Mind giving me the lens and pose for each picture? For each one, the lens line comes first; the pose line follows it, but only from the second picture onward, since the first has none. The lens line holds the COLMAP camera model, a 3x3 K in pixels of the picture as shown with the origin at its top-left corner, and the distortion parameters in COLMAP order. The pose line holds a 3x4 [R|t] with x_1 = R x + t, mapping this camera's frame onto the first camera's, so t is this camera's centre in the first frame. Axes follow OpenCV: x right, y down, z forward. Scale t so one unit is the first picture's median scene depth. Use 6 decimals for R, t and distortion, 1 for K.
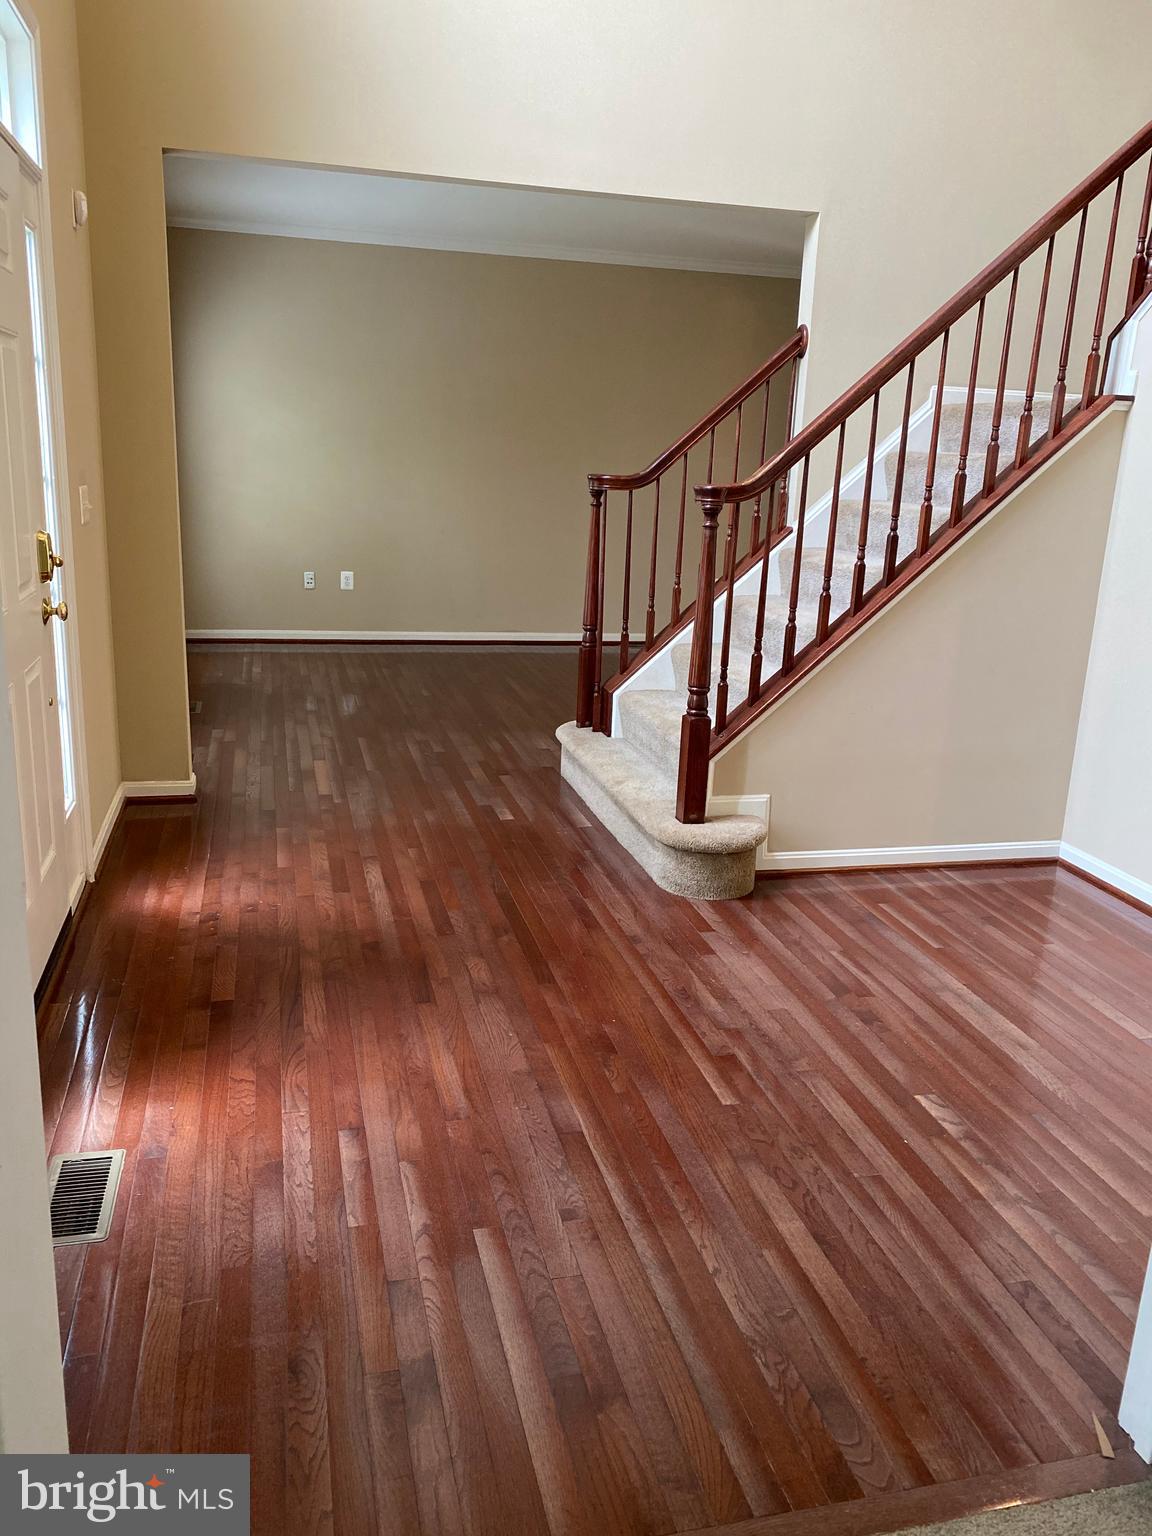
lens RADIAL K [[1174.8, 0, 550.4], [0, 1174.8, 768.9], [0, 0, 1]] dist [0.129768, -0.325801]
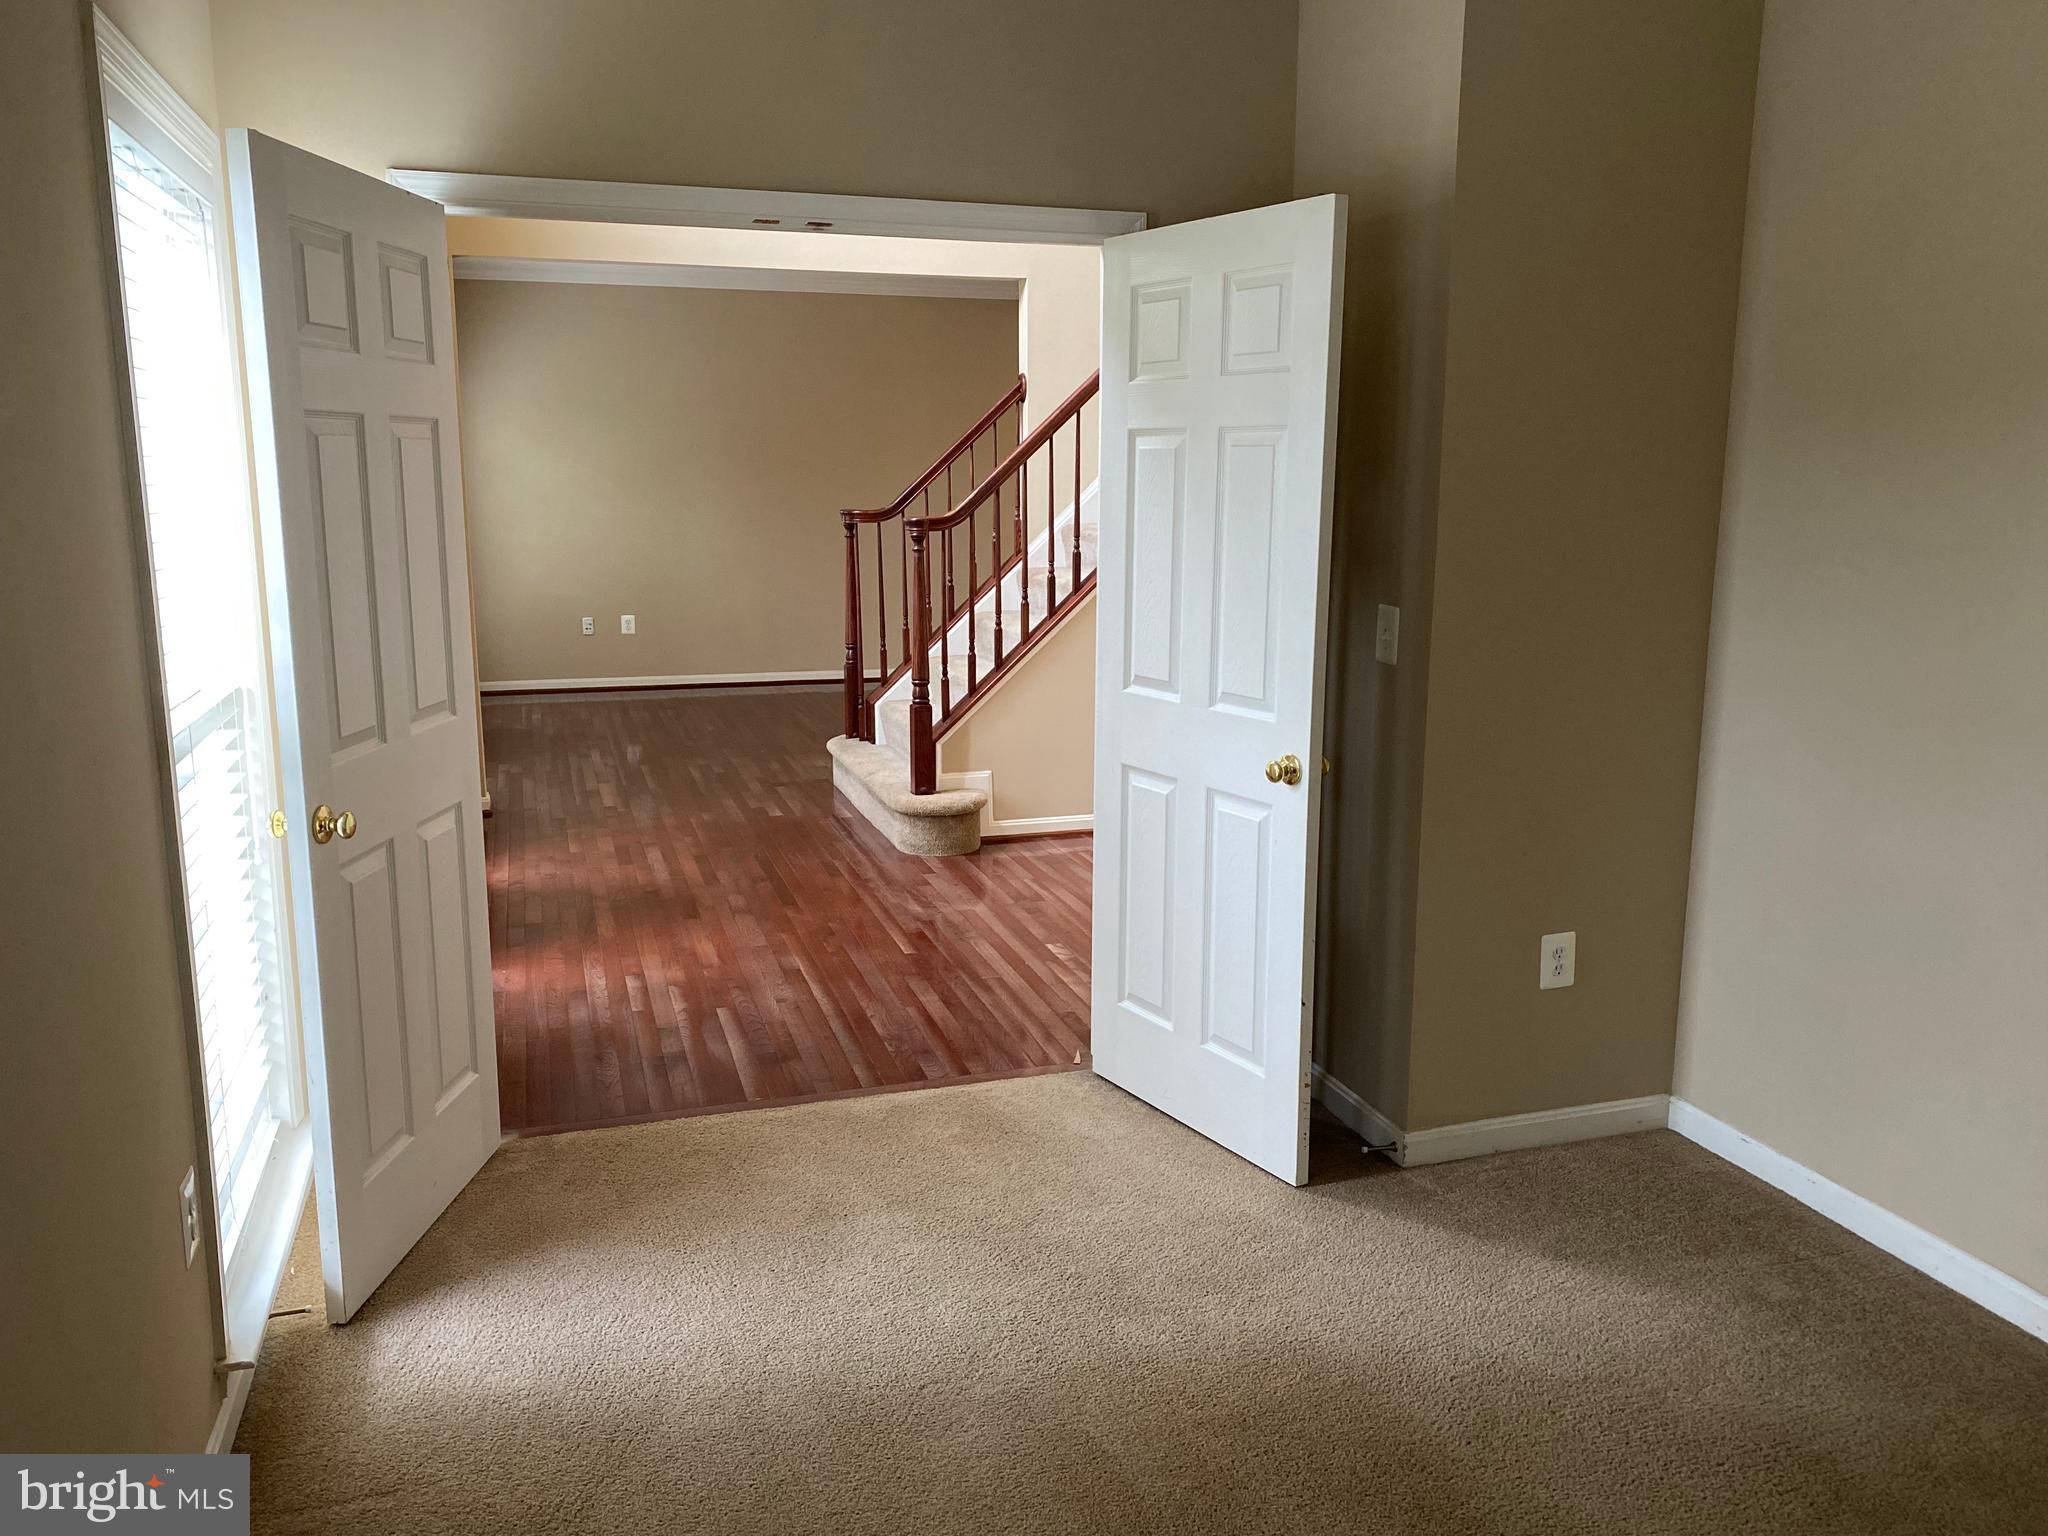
lens RADIAL K [[1566.4, 0, 1024.0], [0, 1566.4, 768.0], [0, 0, 1]] dist [0.129768, -0.325801]
pose [[0.996380, -0.052375, 0.066967, 0.126521], [0.057170, 0.995778, -0.071816, 0.150004], [-0.062923, 0.075385, 0.995167, -0.641562]]
